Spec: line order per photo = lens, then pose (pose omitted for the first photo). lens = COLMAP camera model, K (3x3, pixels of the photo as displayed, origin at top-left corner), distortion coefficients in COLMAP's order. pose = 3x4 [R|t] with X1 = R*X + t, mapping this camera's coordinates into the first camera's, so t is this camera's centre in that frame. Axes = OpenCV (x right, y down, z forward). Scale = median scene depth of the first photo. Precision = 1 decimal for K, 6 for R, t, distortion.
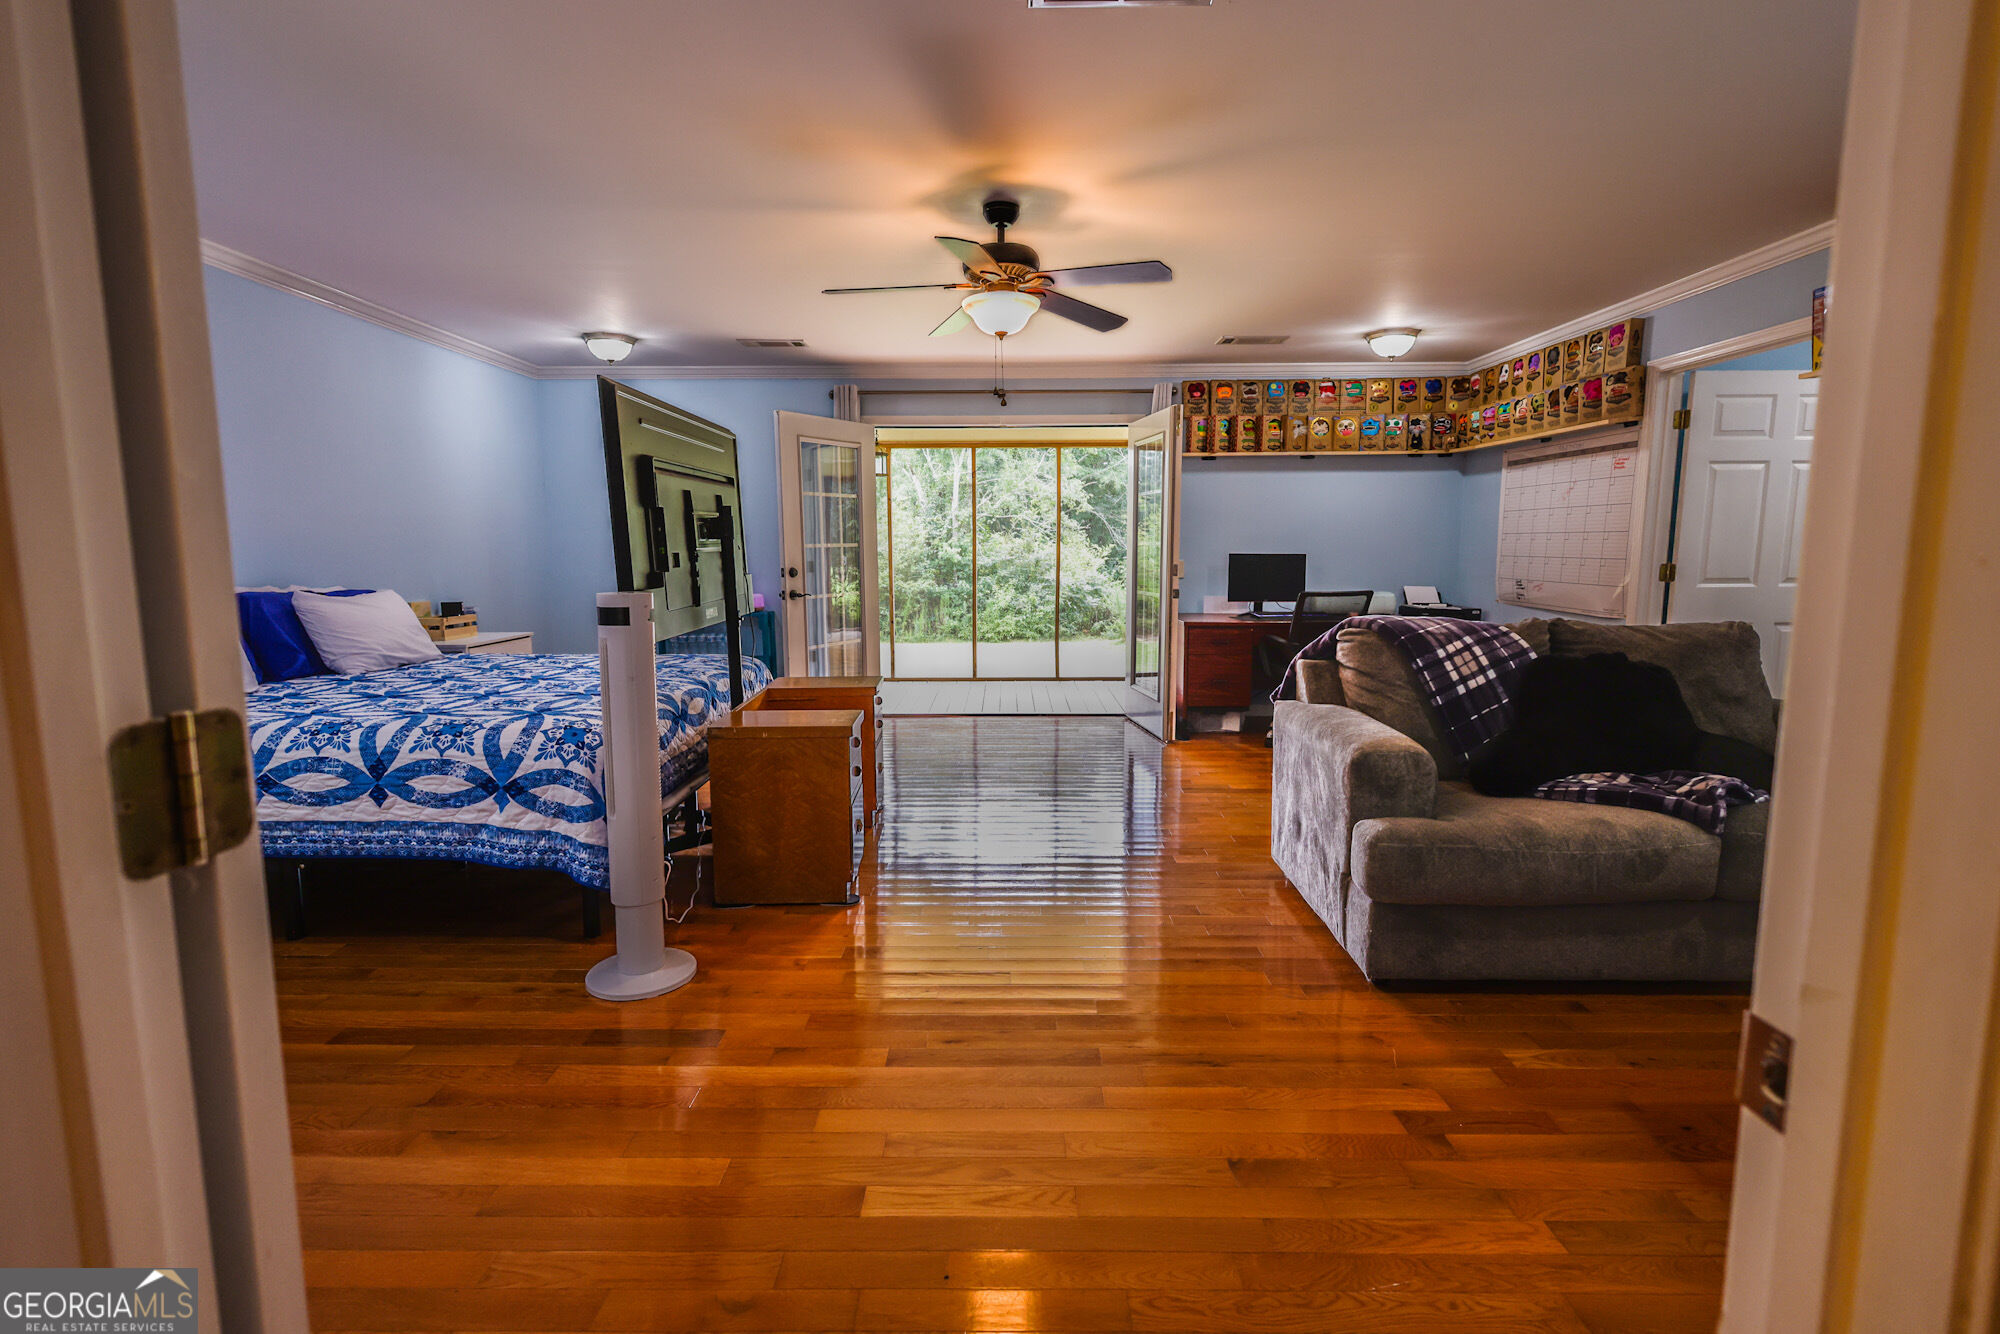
lens RADIAL K [[922.2, 0, 1003.5], [0, 922.2, 665.4], [0, 0, 1]] dist [0.002646, 0.000548]
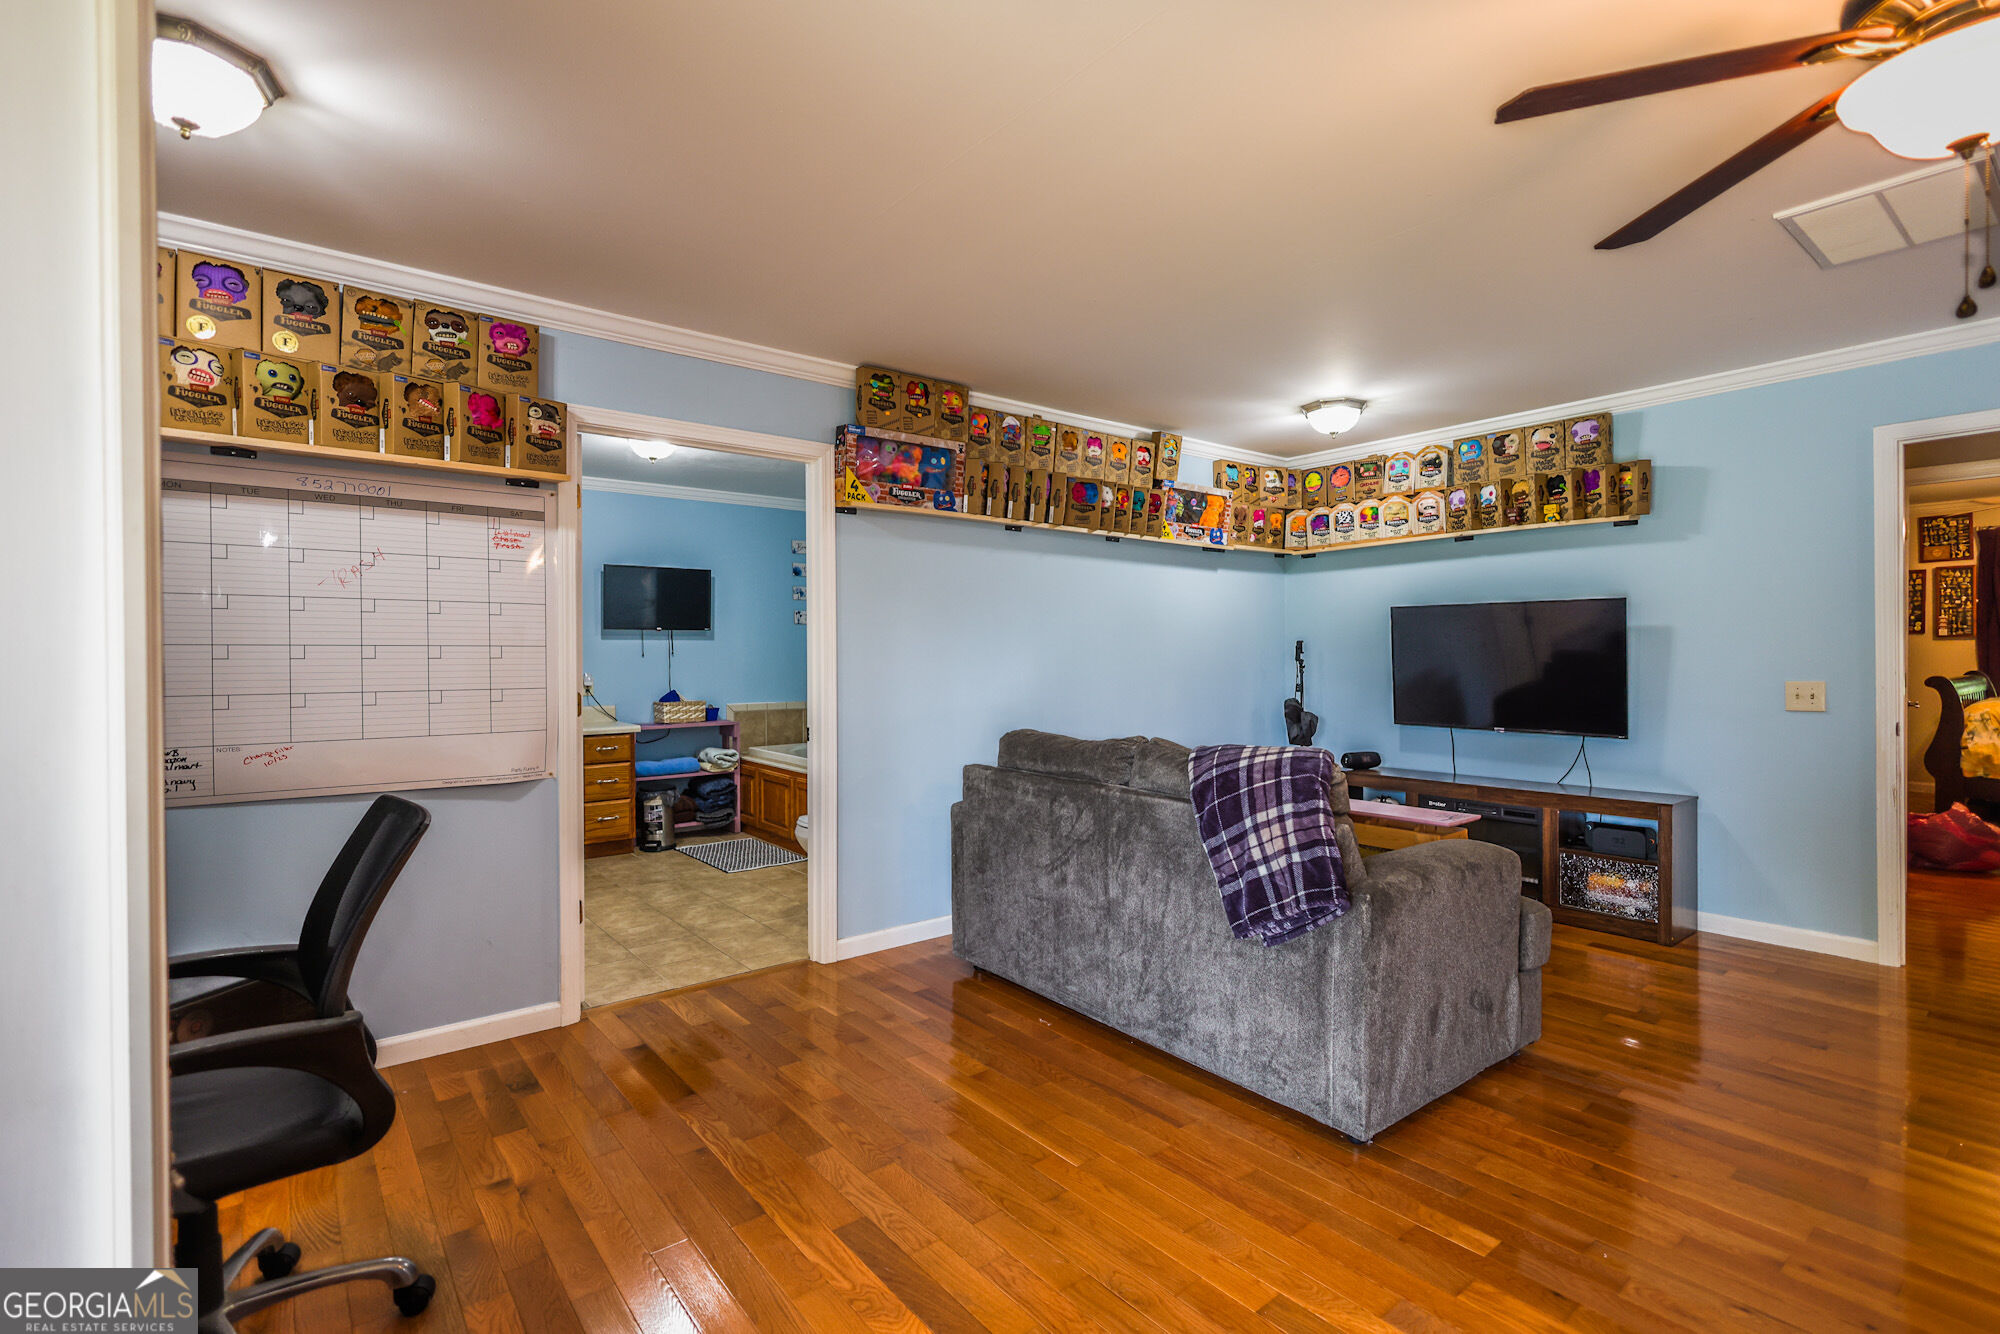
lens RADIAL K [[922.2, 0, 1002.1], [0, 922.2, 662.2], [0, 0, 1]] dist [0.002646, 0.000548]
pose [[-0.624541, -0.001382, 0.780991, -0.036819], [0.108677, 0.990116, 0.088658, -0.136663], [-0.773394, 0.140246, -0.618217, 1.010052]]
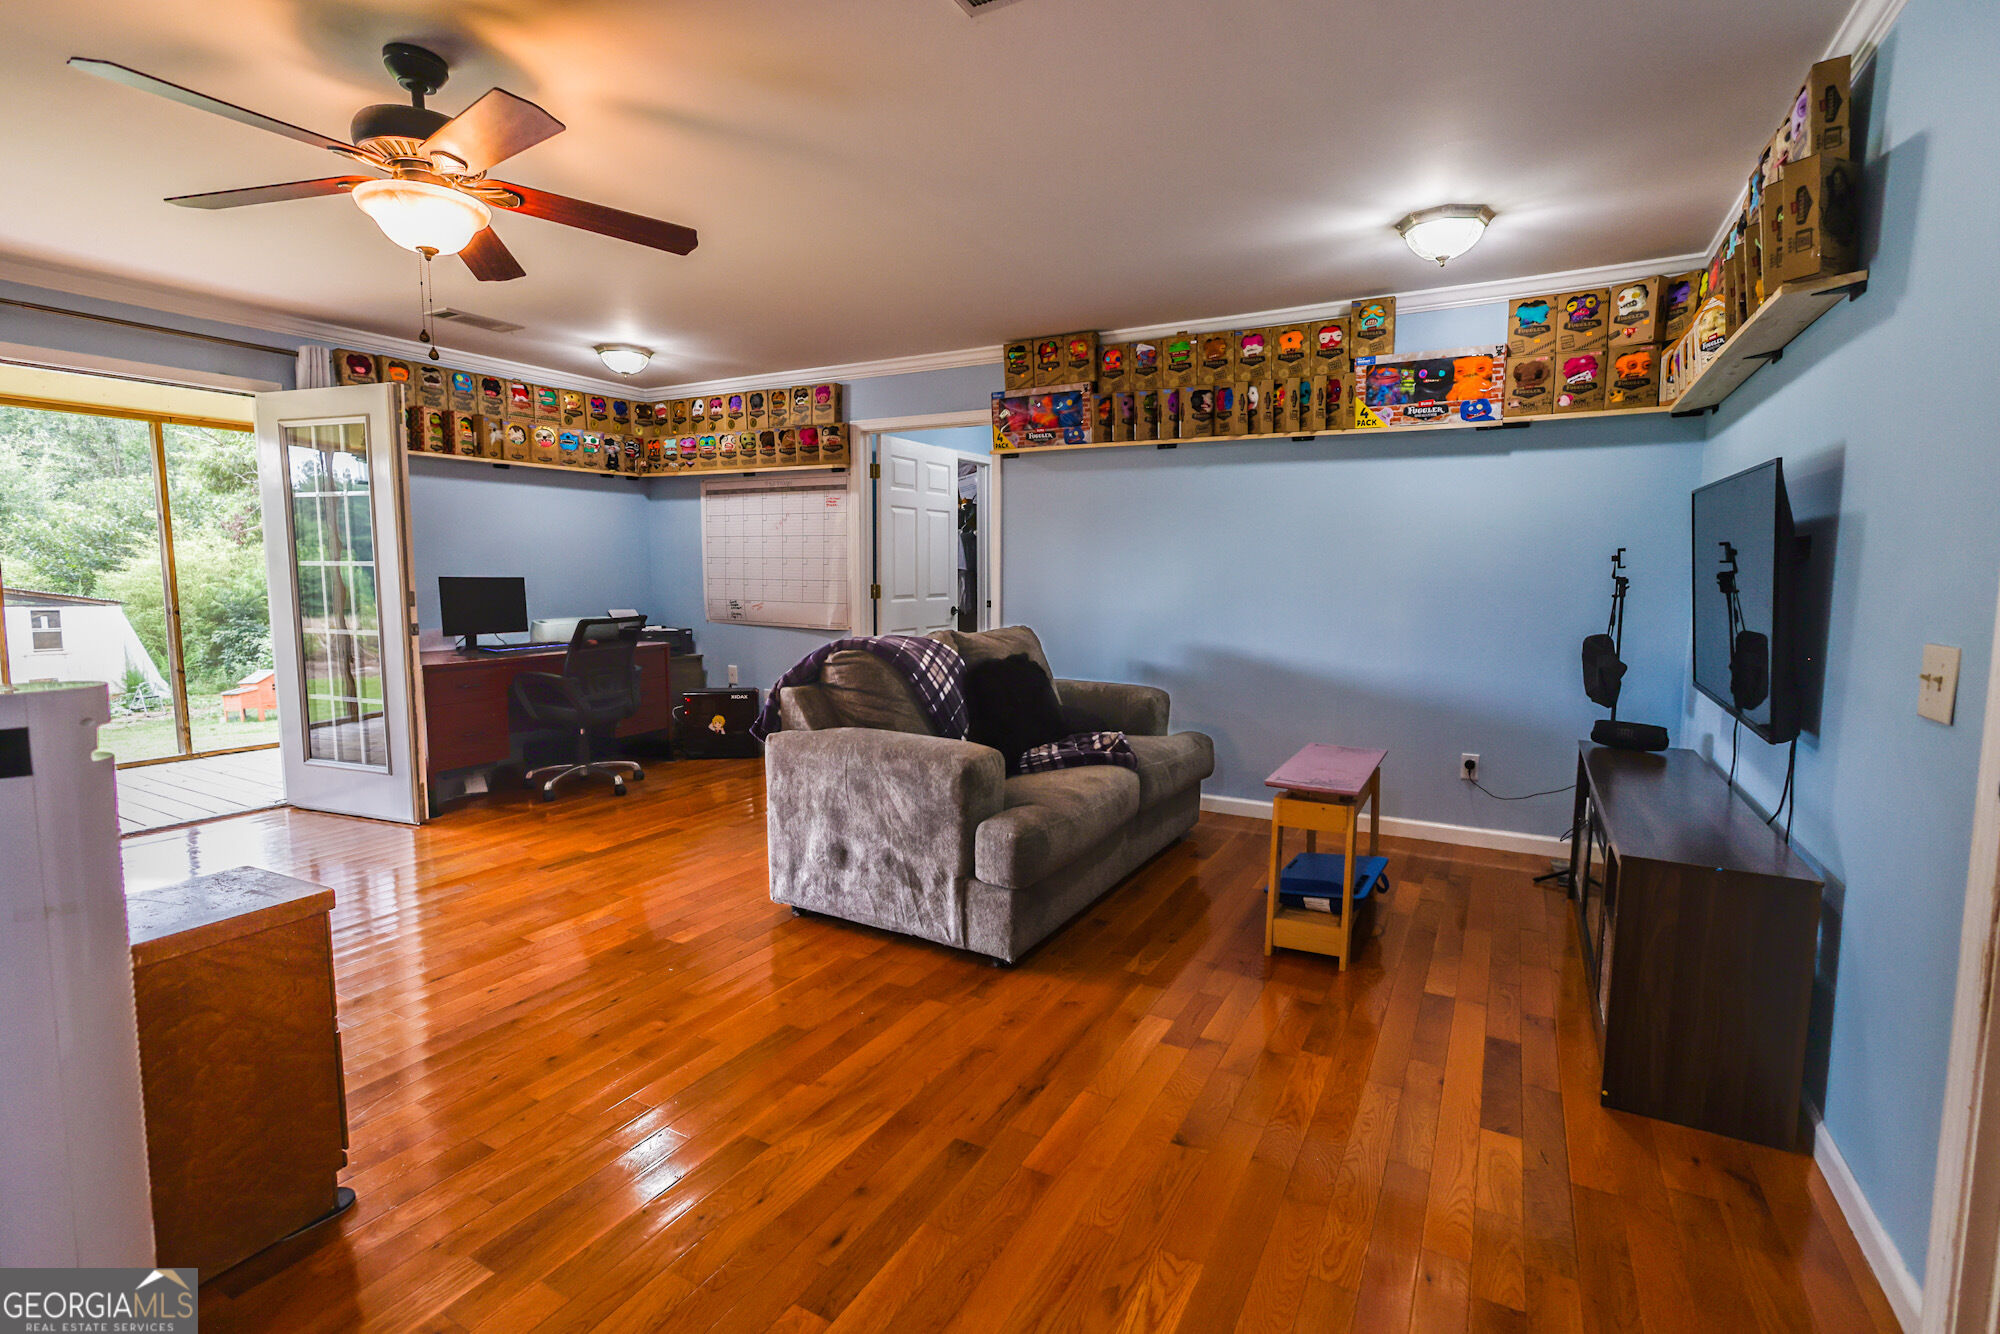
lens RADIAL K [[922.2, 0, 1000.2], [0, 922.2, 666.7], [0, 0, 1]] dist [0.002646, 0.000548]
pose [[0.487670, -0.087407, 0.868642, -0.253418], [0.106531, 0.993498, 0.040162, -0.026695], [-0.866504, 0.072951, 0.493810, 0.206601]]
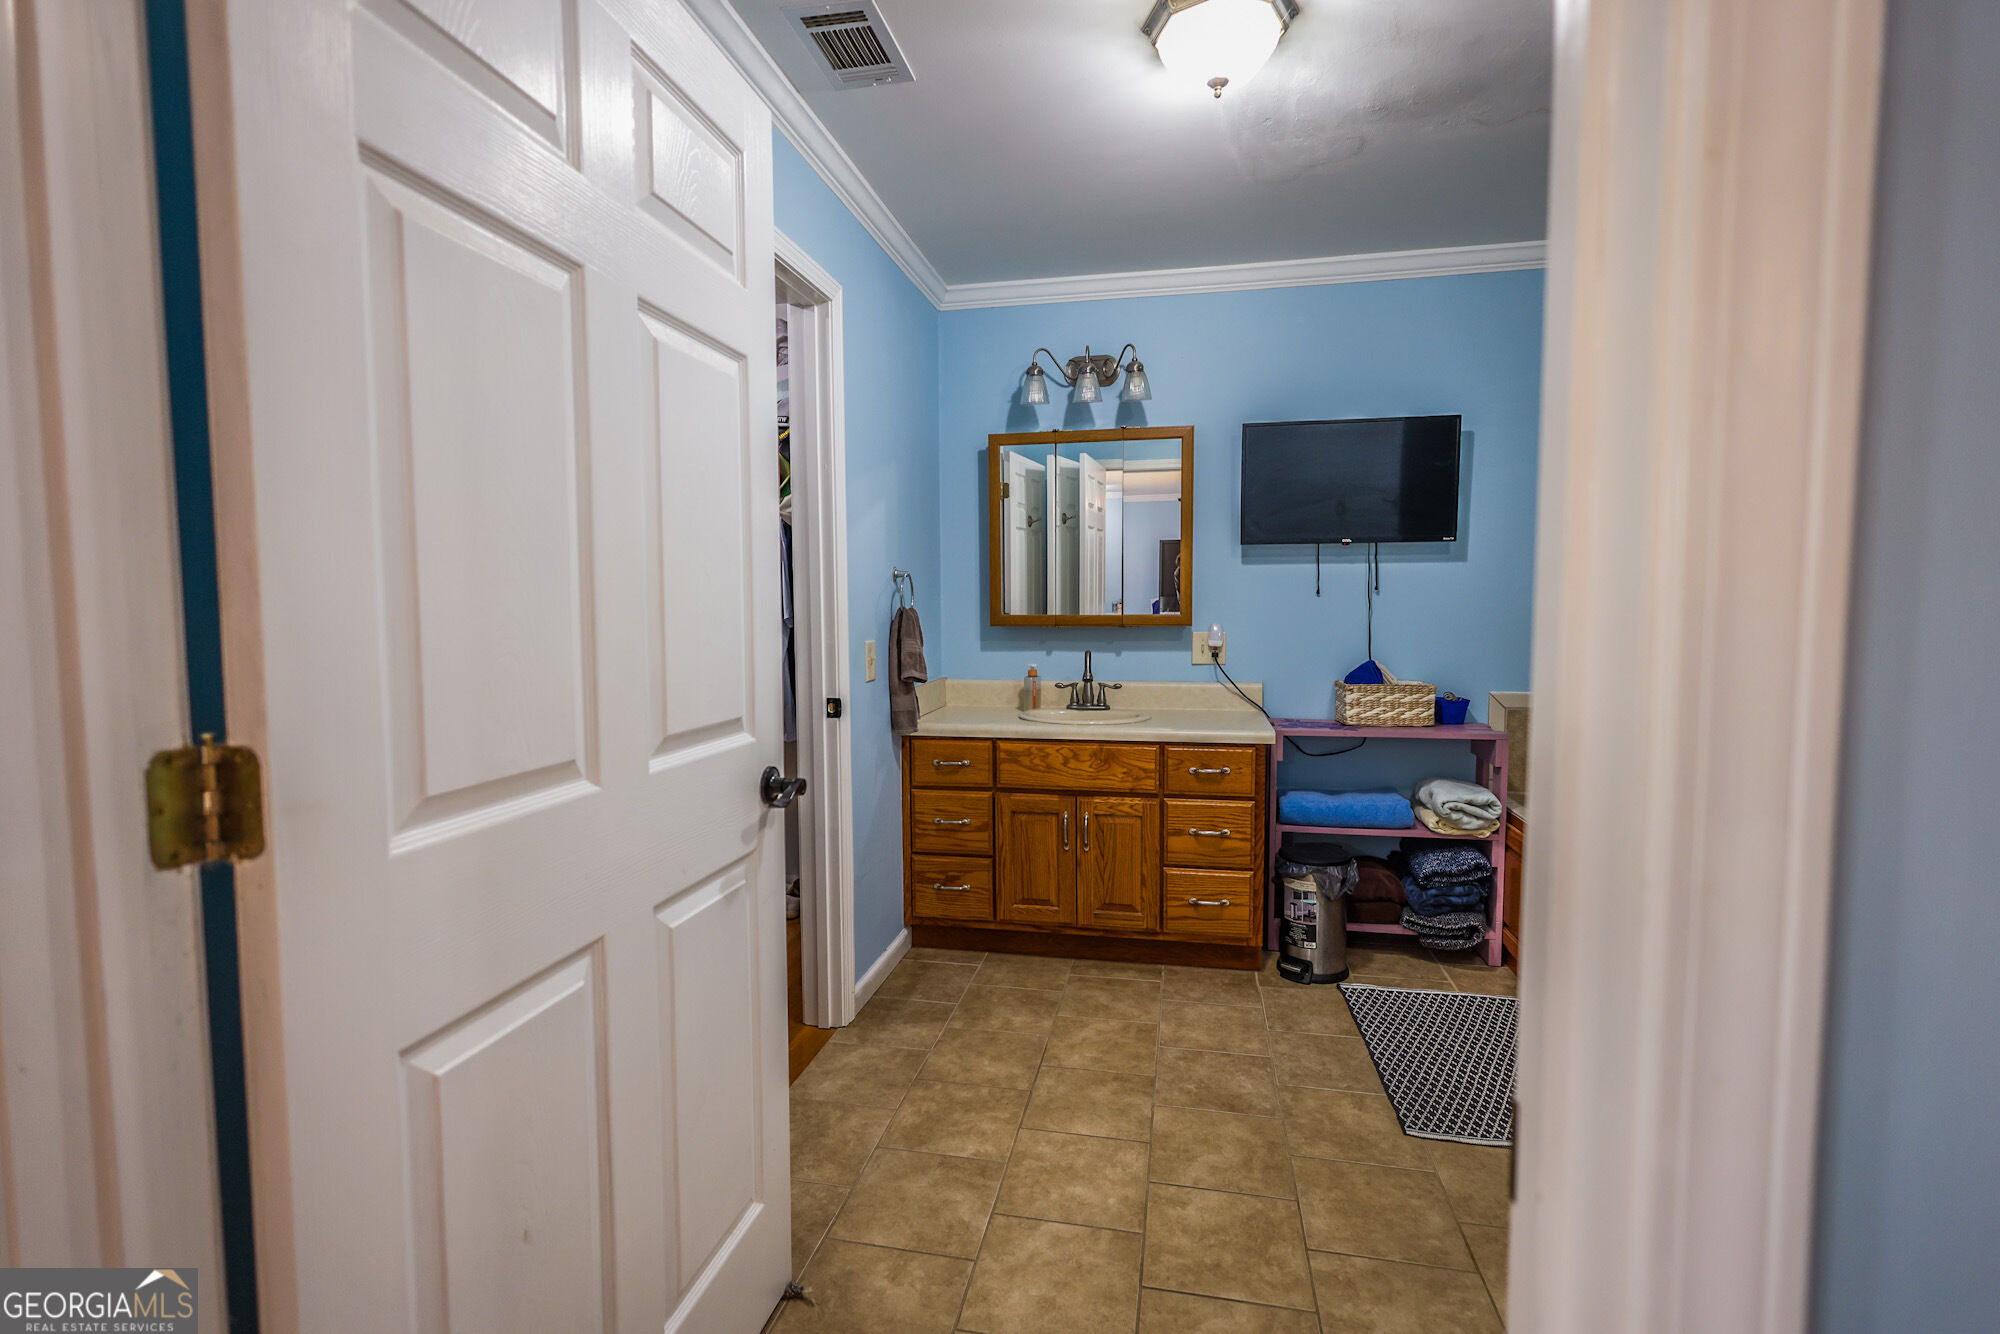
lens RADIAL K [[922.2, 0, 997.0], [0, 922.2, 662.9], [0, 0, 1]] dist [0.002646, 0.000548]
pose [[0.200803, -0.065439, 0.977444, 0.513101], [0.131994, 0.990475, 0.039195, -0.096483], [-0.970699, 0.121146, 0.207528, 0.720122]]
